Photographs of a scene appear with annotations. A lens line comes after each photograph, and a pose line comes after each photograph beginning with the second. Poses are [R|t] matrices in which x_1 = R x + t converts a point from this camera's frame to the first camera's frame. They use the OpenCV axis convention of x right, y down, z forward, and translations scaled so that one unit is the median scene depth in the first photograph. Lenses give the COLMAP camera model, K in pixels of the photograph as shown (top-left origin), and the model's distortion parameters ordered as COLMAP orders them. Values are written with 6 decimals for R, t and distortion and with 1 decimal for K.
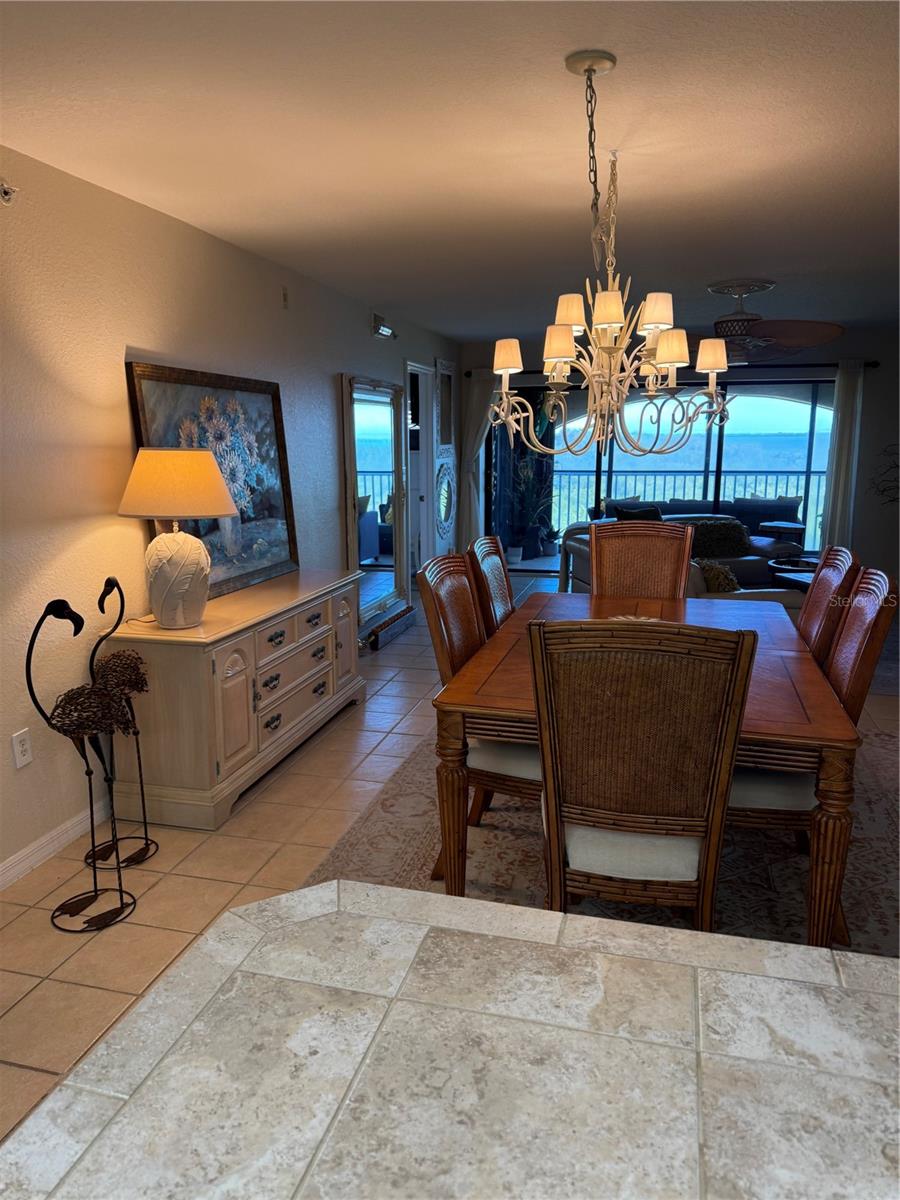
lens RADIAL K [[840.4, 0, 450.1], [0, 840.4, 609.5], [0, 0, 1]] dist [0.102199, -0.151364]
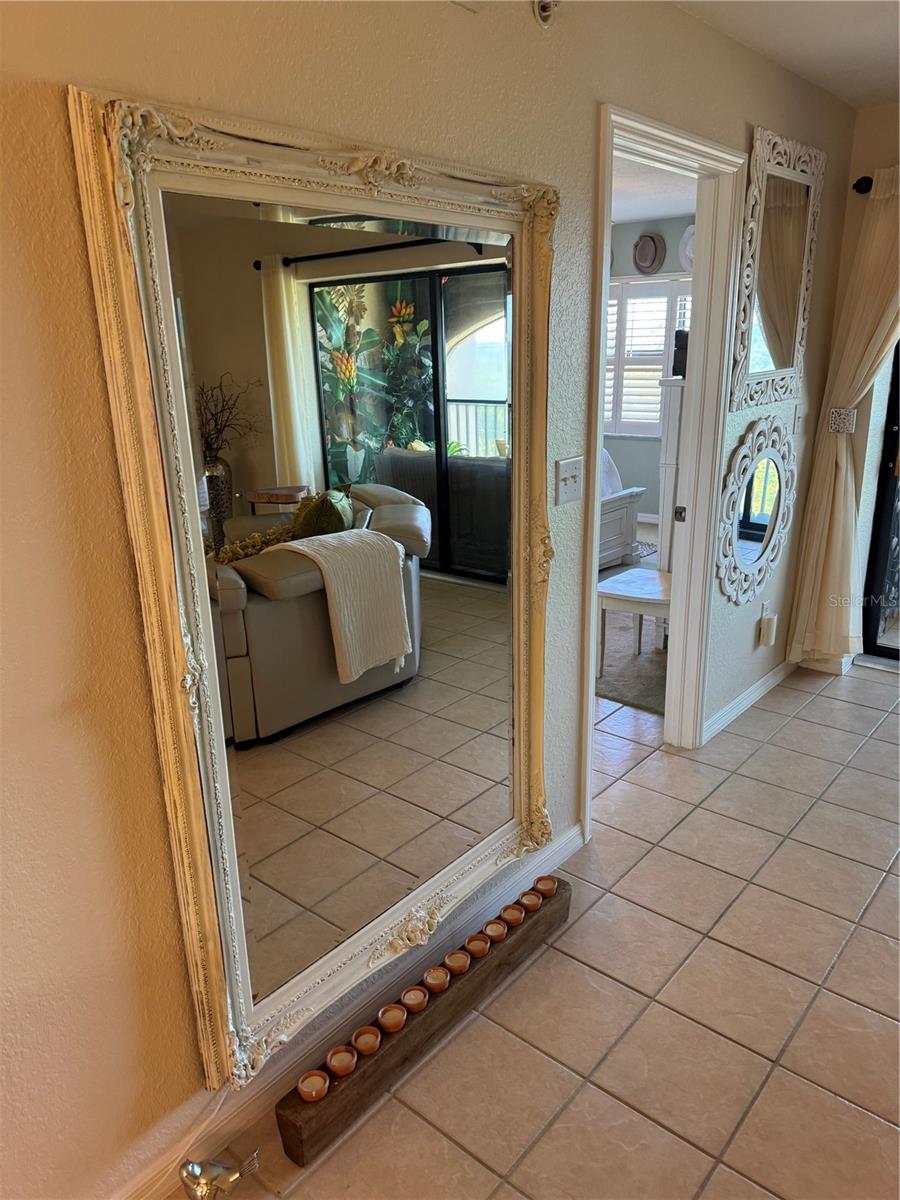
lens RADIAL K [[845.5, 0, 452.1], [0, 845.5, 601.6], [0, 0, 1]] dist [0.063044, -0.081677]
pose [[0.901344, 0.111848, -0.418411, 0.082050], [-0.068571, 0.990747, 0.117127, -0.262801], [0.427640, -0.076881, 0.900674, 1.200026]]
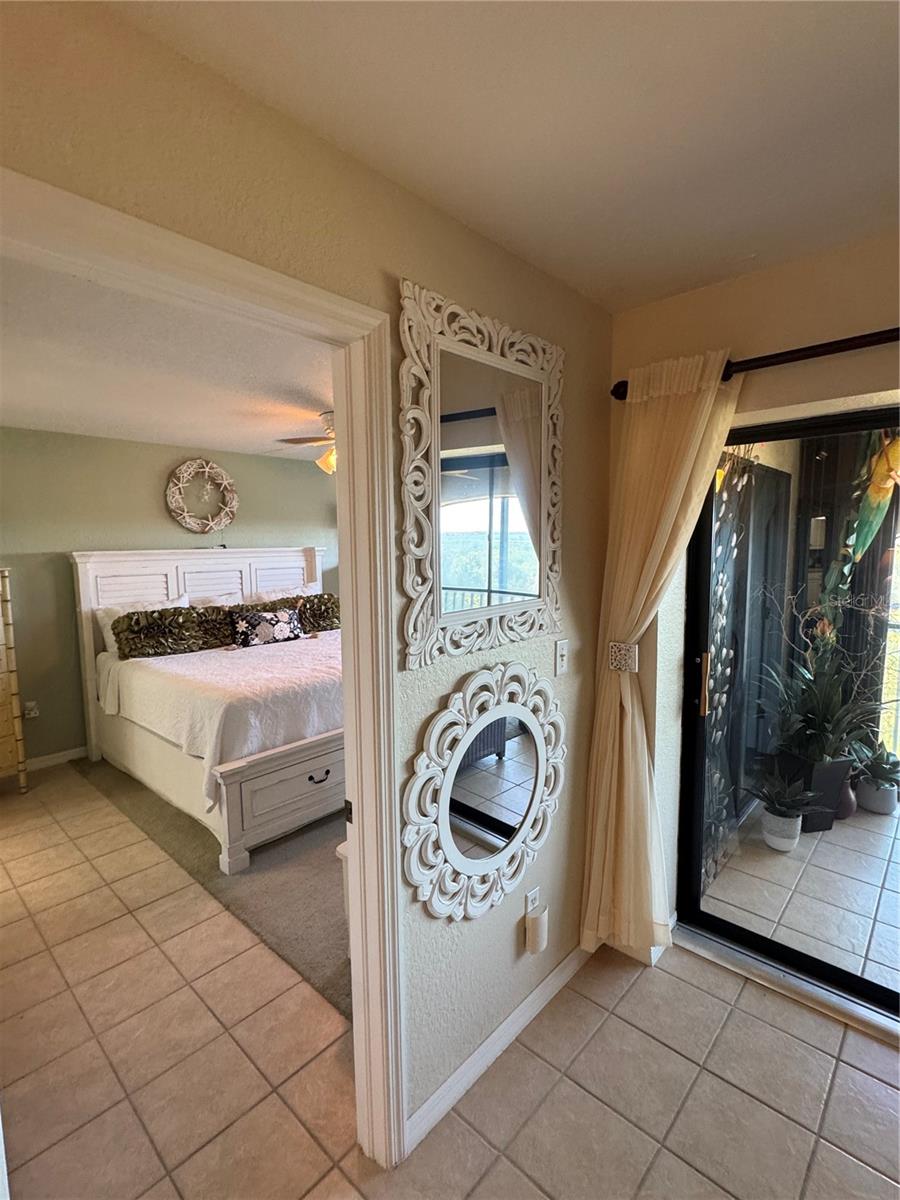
lens RADIAL K [[571.1, 0, 450.0], [0, 571.1, 600.0], [0, 0, 1]] dist [-0.004702, -0.000253]
pose [[0.884841, 0.040510, -0.464128, 0.153663], [-0.086542, 0.993166, -0.078303, -0.377563], [0.457784, 0.109452, 0.882300, 1.712743]]
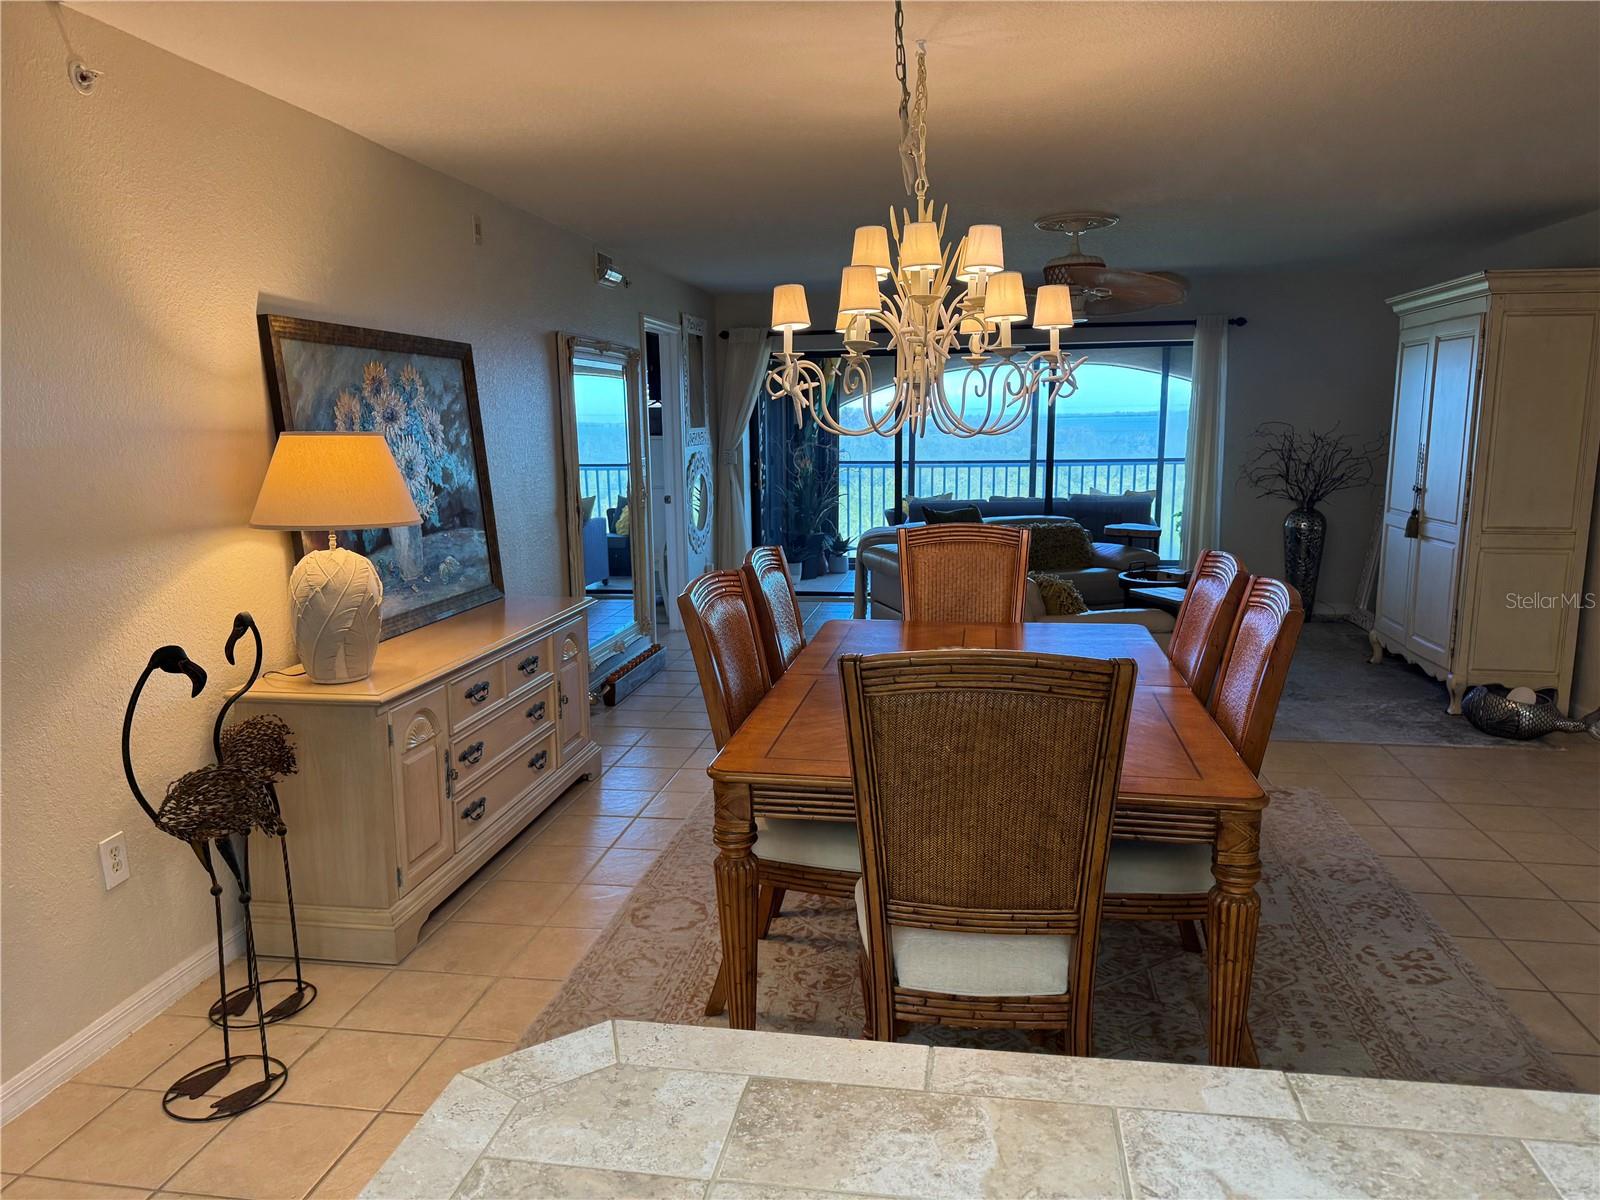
lens RADIAL K [[1120.6, 0, 811.9], [0, 1120.6, 613.7], [0, 0, 1]] dist [0.102199, -0.151364]
pose [[0.994755, -0.025208, 0.099134, -0.015349], [0.028223, 0.999177, -0.029131, 0.002850], [-0.098318, 0.031776, 0.994648, 0.006981]]
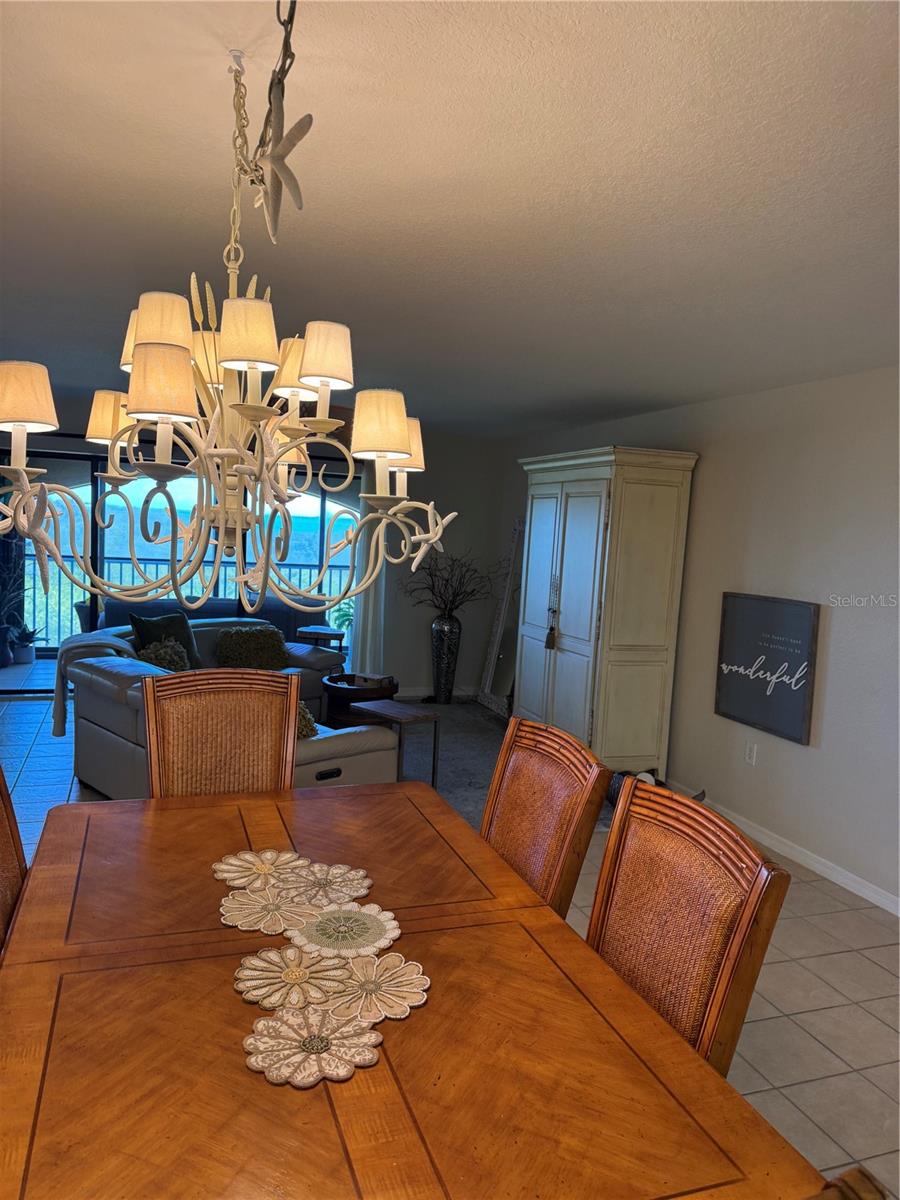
lens RADIAL K [[845.5, 0, 452.1], [0, 845.5, 601.6], [0, 0, 1]] dist [0.063044, -0.081677]
pose [[0.823560, -0.004721, 0.567210, -0.005752], [0.059961, 0.995087, -0.078777, -0.105428], [-0.564052, 0.098888, 0.819797, 0.385508]]
